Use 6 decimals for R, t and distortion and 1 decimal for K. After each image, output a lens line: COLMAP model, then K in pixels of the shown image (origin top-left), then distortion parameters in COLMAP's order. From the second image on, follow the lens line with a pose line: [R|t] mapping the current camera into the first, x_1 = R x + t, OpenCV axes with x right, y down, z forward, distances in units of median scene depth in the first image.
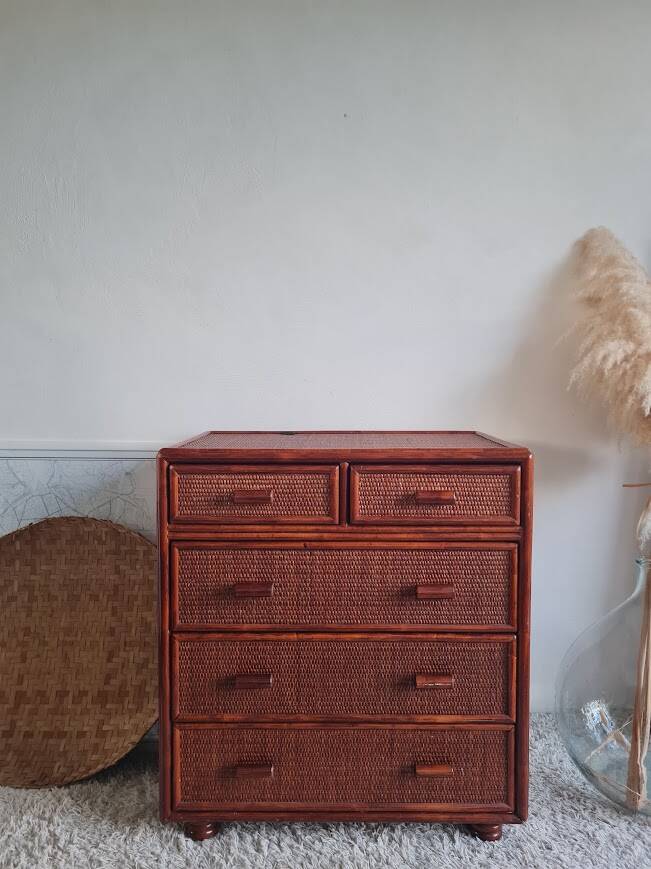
lens RADIAL K [[655.8, 0, 330.9], [0, 655.8, 424.5], [0, 0, 1]] dist [0.057817, -0.051182]
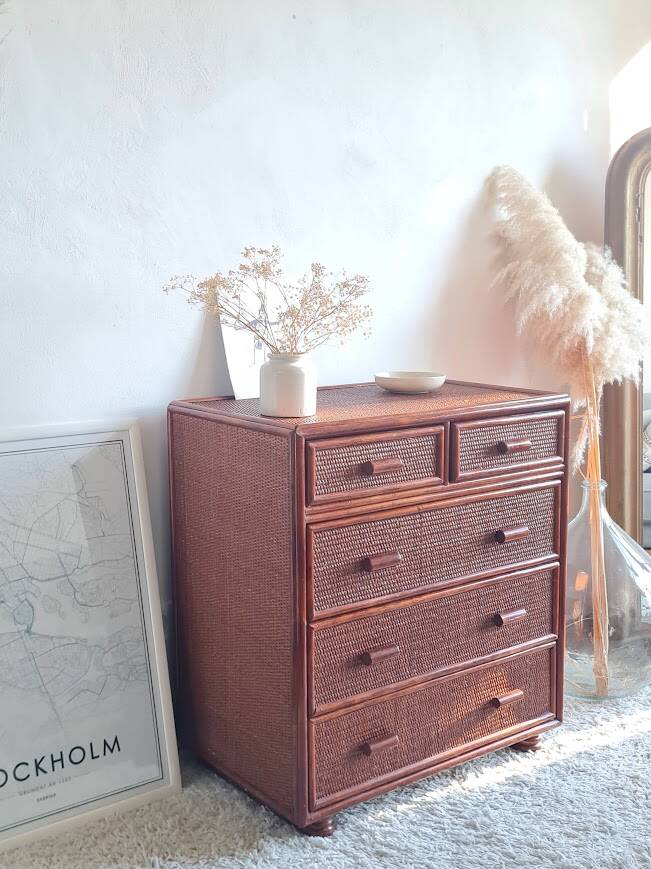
lens RADIAL K [[1061.9, 0, 306.4], [0, 1061.9, 420.8], [0, 0, 1]] dist [0.049478, 0.000000]
pose [[0.801558, -0.093489, 0.590563, -1.090051], [0.048956, 0.994646, 0.091009, -0.099867], [-0.595909, -0.044038, 0.801843, -0.171948]]
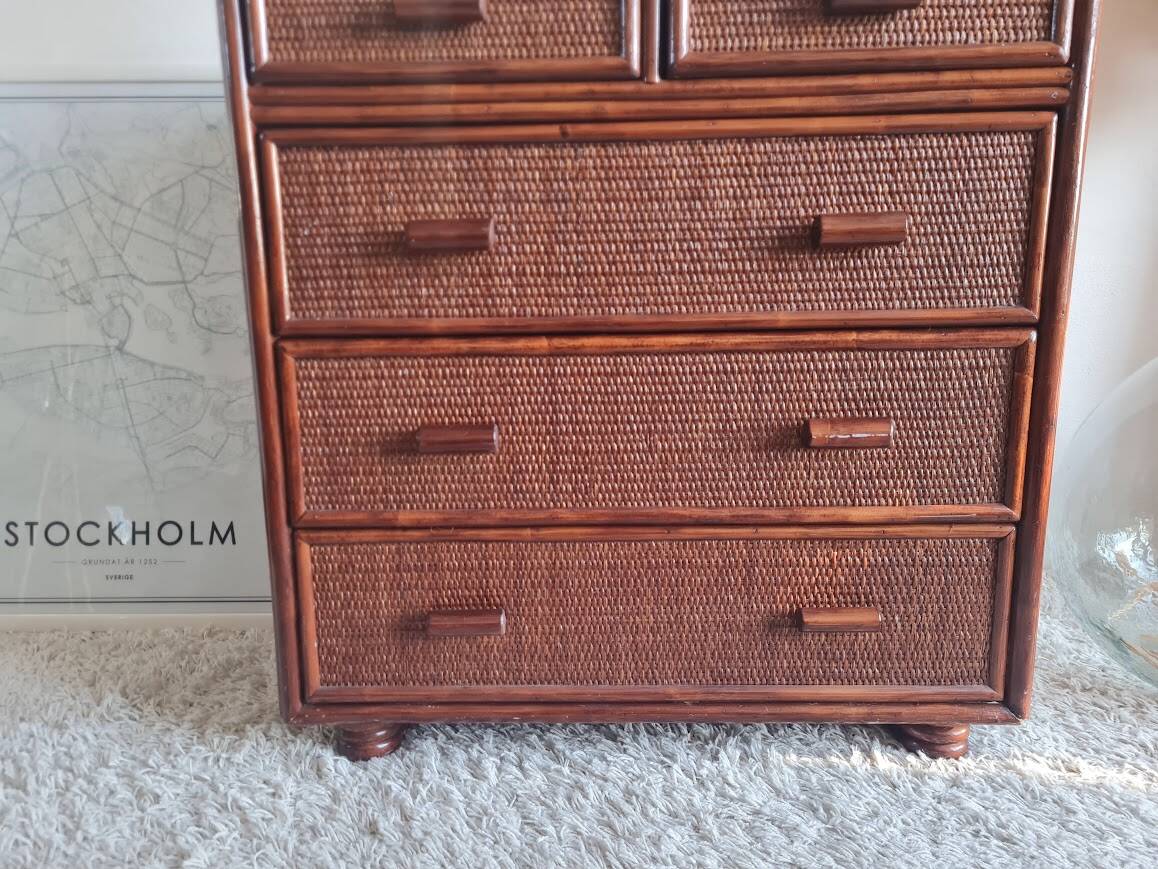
lens RADIAL K [[873.9, 0, 564.2], [0, 873.9, 431.6], [0, 0, 1]] dist [0.057817, -0.051182]
pose [[0.999712, -0.013263, -0.020025, -0.029039], [0.015904, 0.990292, 0.138093, 0.296896], [0.018000, -0.138372, 0.990217, 0.387128]]
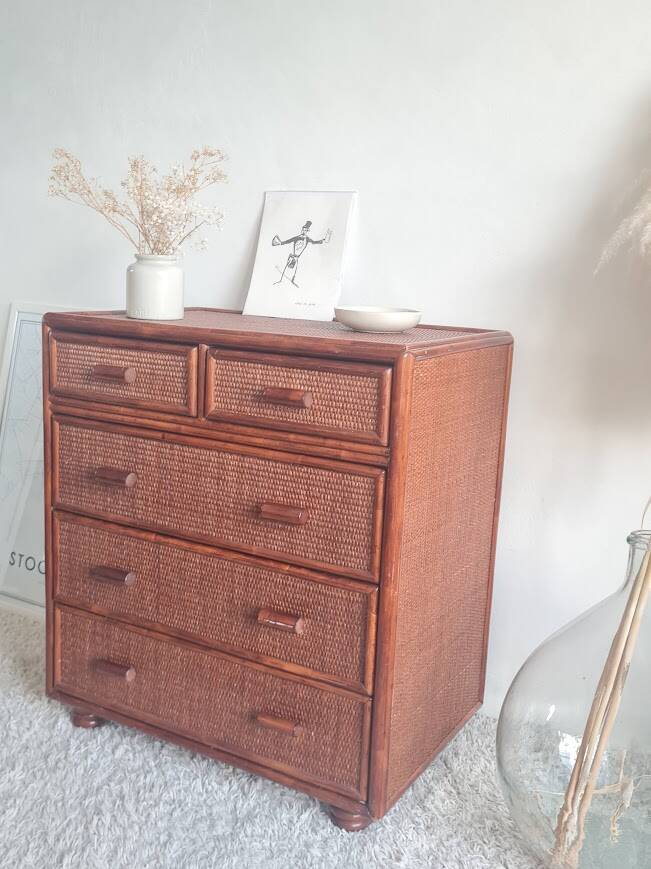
lens RADIAL K [[918.8, 0, 311.6], [0, 918.8, 437.9], [0, 0, 1]] dist [0.038450, 0.000000]
pose [[0.864075, 0.131662, -0.485839, 0.707500], [-0.075229, 0.988124, 0.133984, 0.008898], [0.497710, -0.079223, 0.863718, 0.051018]]
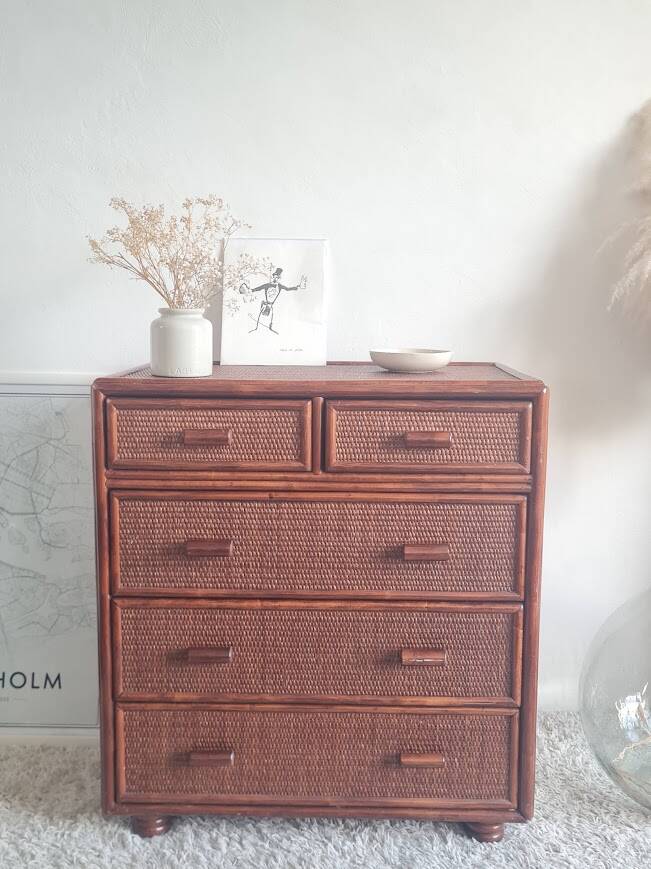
lens RADIAL K [[918.8, 0, 328.1], [0, 918.8, 433.4], [0, 0, 1]] dist [0.038450, 0.000000]
pose [[0.999812, 0.007291, -0.017953, 0.053015], [-0.005893, 0.997034, 0.076743, 0.014964], [0.018459, -0.076622, 0.996889, -0.147458]]
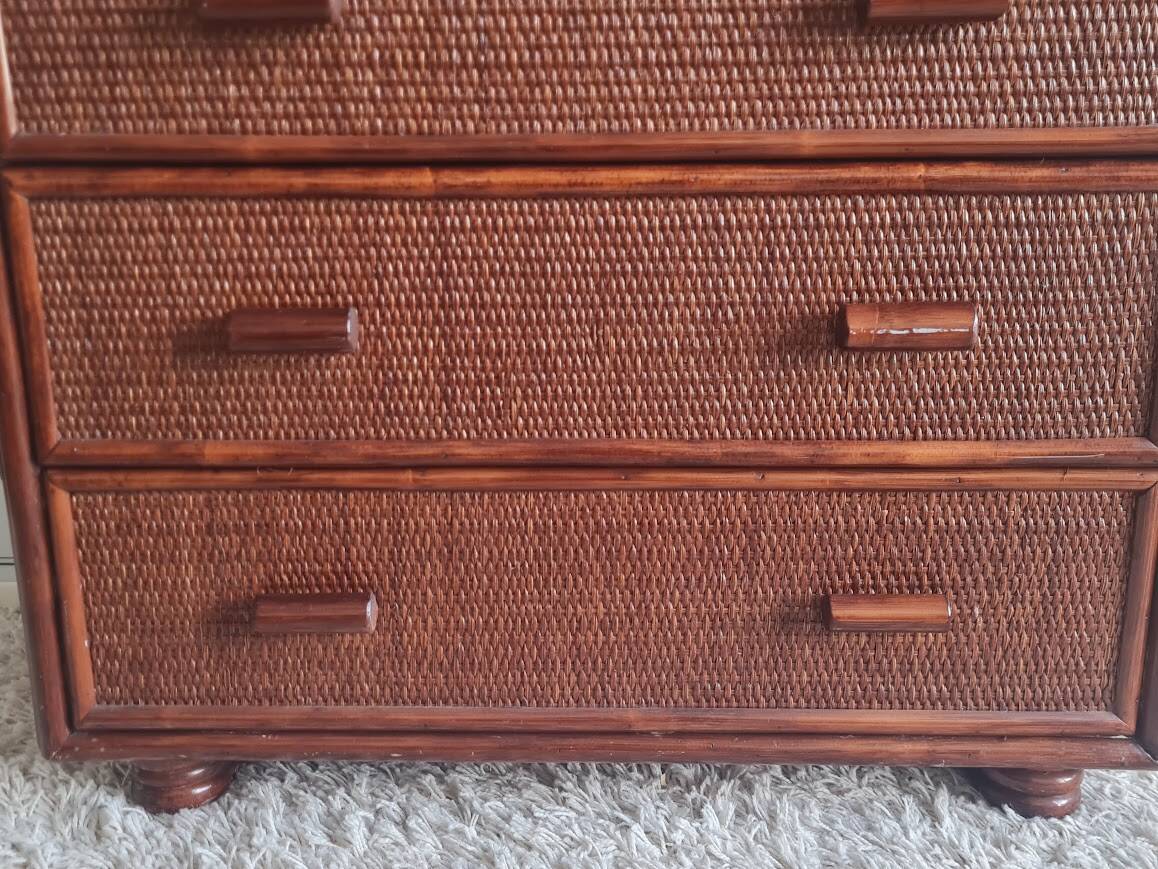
lens RADIAL K [[1224.4, 0, 570.6], [0, 1224.4, 405.3], [0, 0, 1]] dist [0.038450, 0.000000]
pose [[0.999805, -0.003067, -0.019504, 0.017895], [0.007252, 0.975861, 0.218271, 0.300318], [0.018363, -0.218370, 0.975693, 0.457524]]
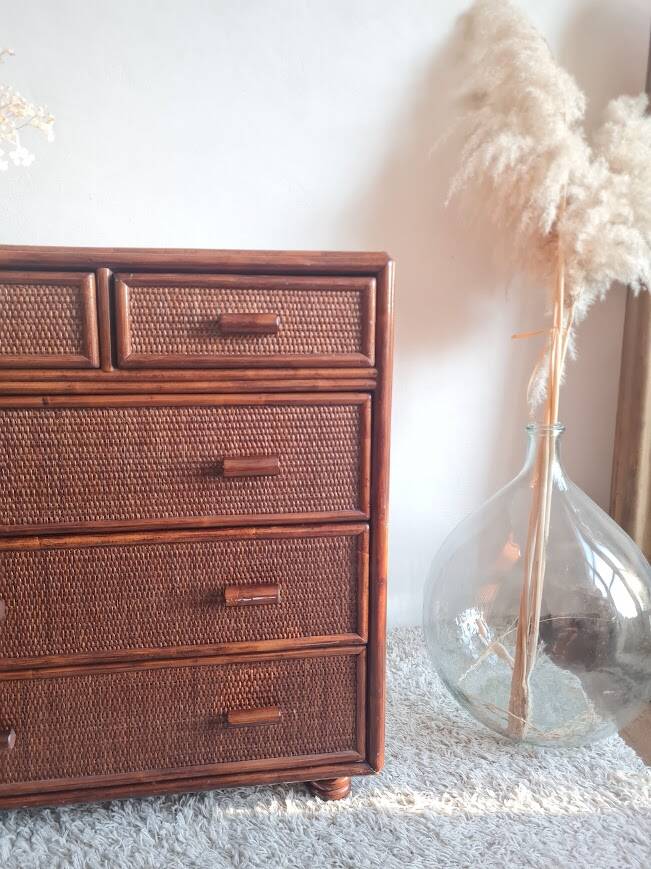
lens RADIAL K [[655.8, 0, 320.1], [0, 655.8, 424.2], [0, 0, 1]] dist [0.057817, -0.051182]
pose [[0.988385, -0.020236, 0.150618, 0.124609], [0.005570, 0.995252, 0.097169, 0.143146], [-0.151869, -0.095201, 0.983805, 0.326139]]
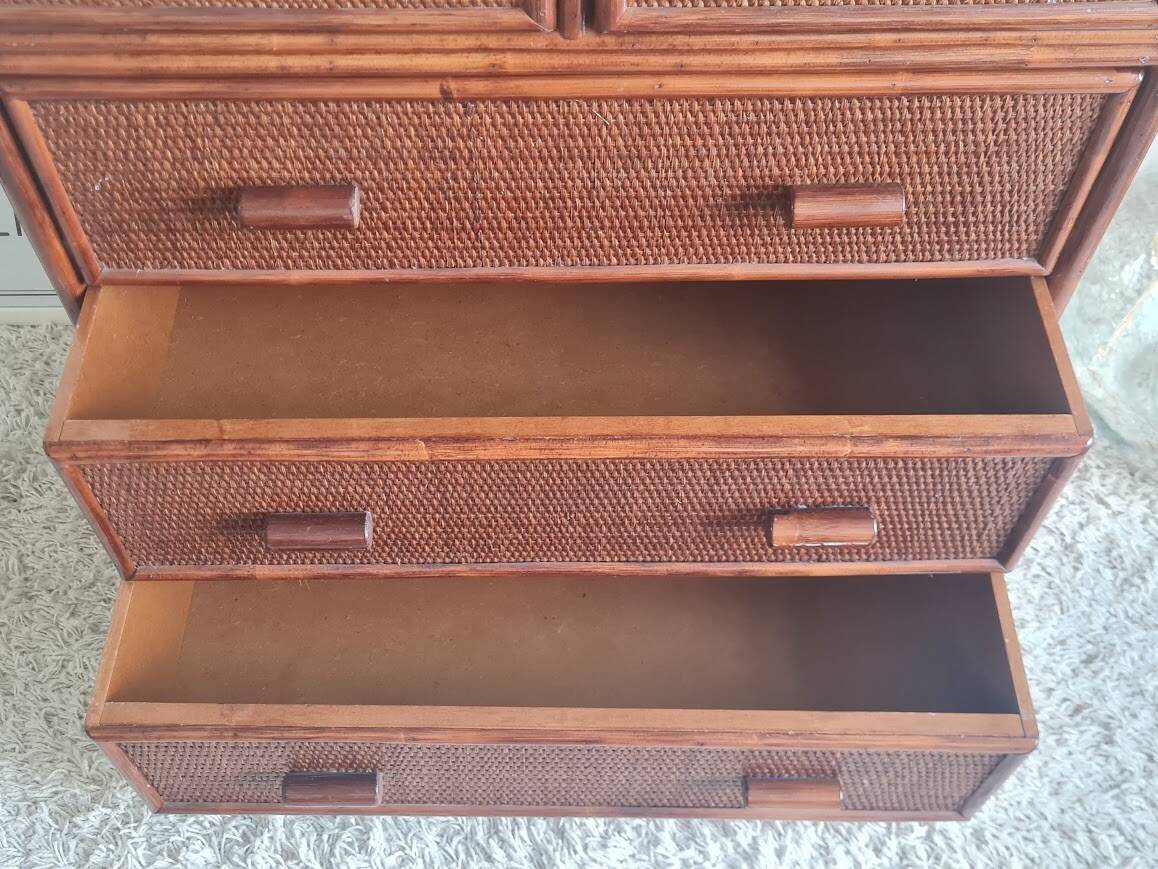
lens RADIAL K [[1224.4, 0, 571.2], [0, 1224.4, 418.5], [0, 0, 1]] dist [0.038450, 0.000000]
pose [[0.999631, -0.019973, 0.018408, 0.005284], [-0.001583, 0.633718, 0.773562, -0.156417], [-0.027116, -0.773306, 0.633453, 0.516098]]
